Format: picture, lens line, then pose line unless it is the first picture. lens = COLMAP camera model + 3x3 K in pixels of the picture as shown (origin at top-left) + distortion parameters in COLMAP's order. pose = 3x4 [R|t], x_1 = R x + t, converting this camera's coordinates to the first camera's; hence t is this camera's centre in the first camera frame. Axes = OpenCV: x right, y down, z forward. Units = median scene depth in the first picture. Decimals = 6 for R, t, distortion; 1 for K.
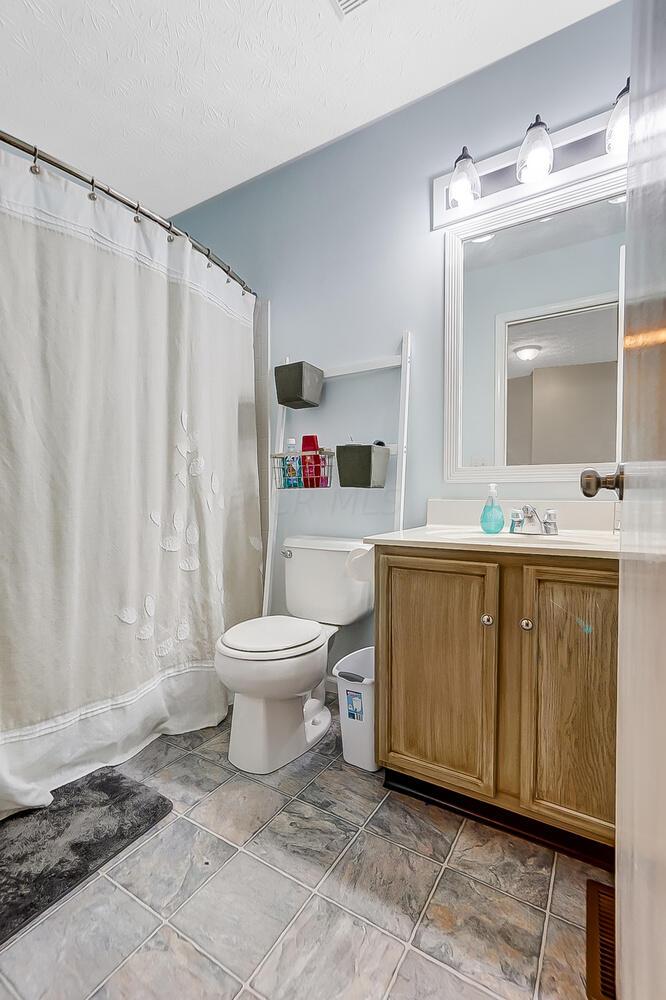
lens RADIAL K [[443.3, 0, 330.0], [0, 443.3, 506.9], [0, 0, 1]] dist [-0.002521, 0.011198]
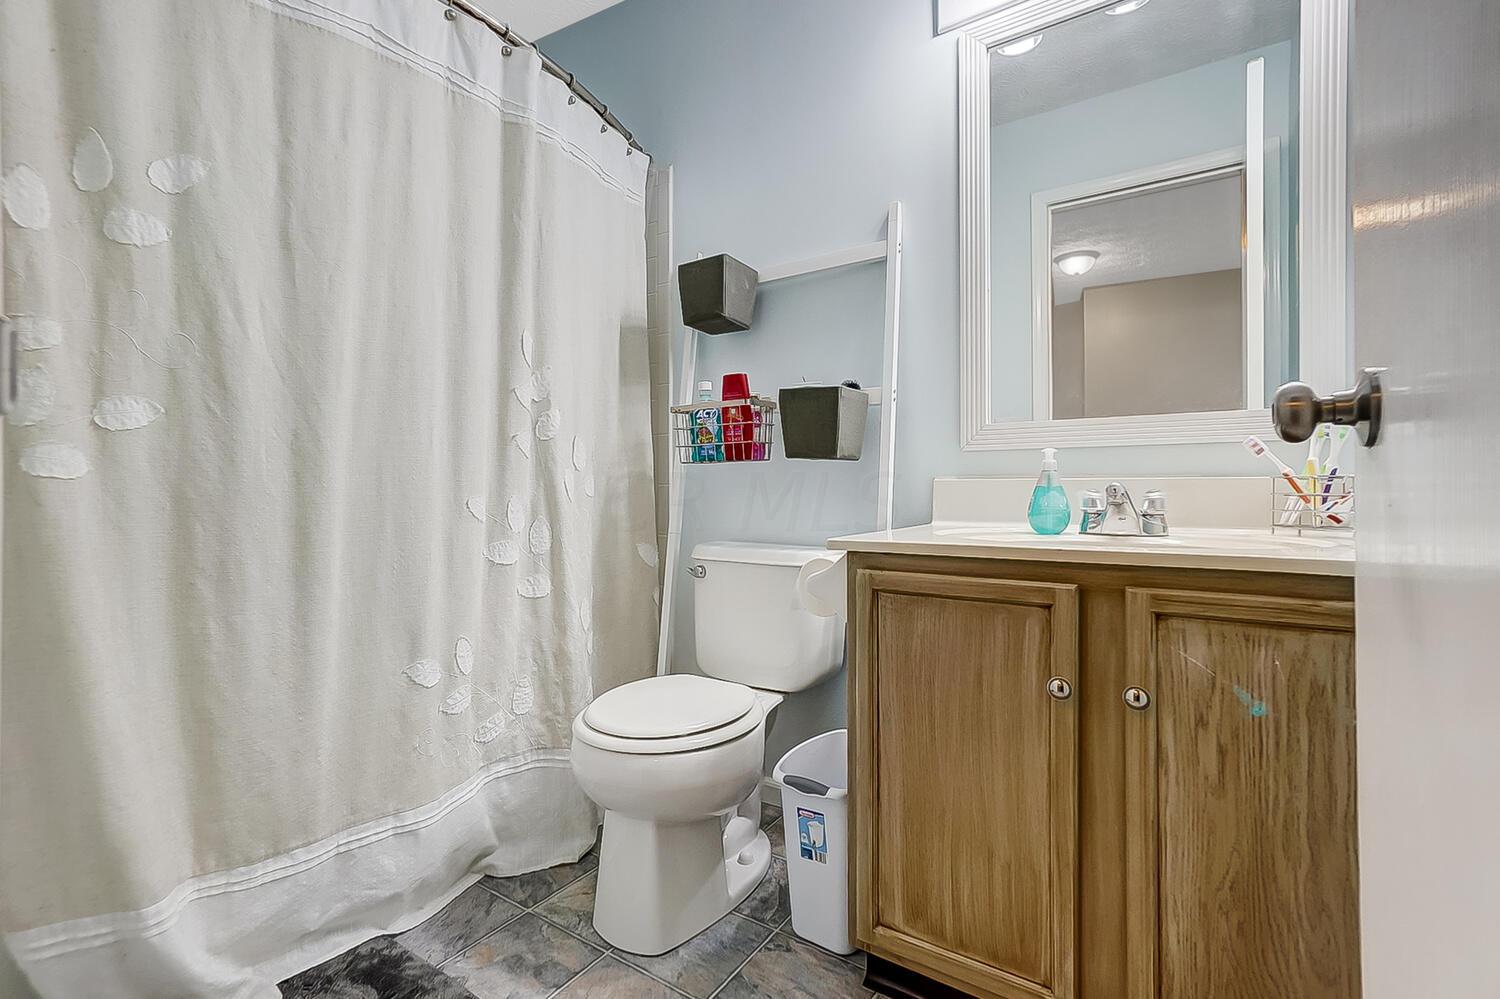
lens RADIAL K [[664.9, 0, 745.8], [0, 664.9, 485.4], [0, 0, 1]] dist [-0.002521, 0.011198]
pose [[0.999362, -0.001239, -0.035687, 0.001682], [0.000063, 0.999458, -0.032929, 0.025690], [0.035709, 0.032906, 0.998820, 0.125404]]
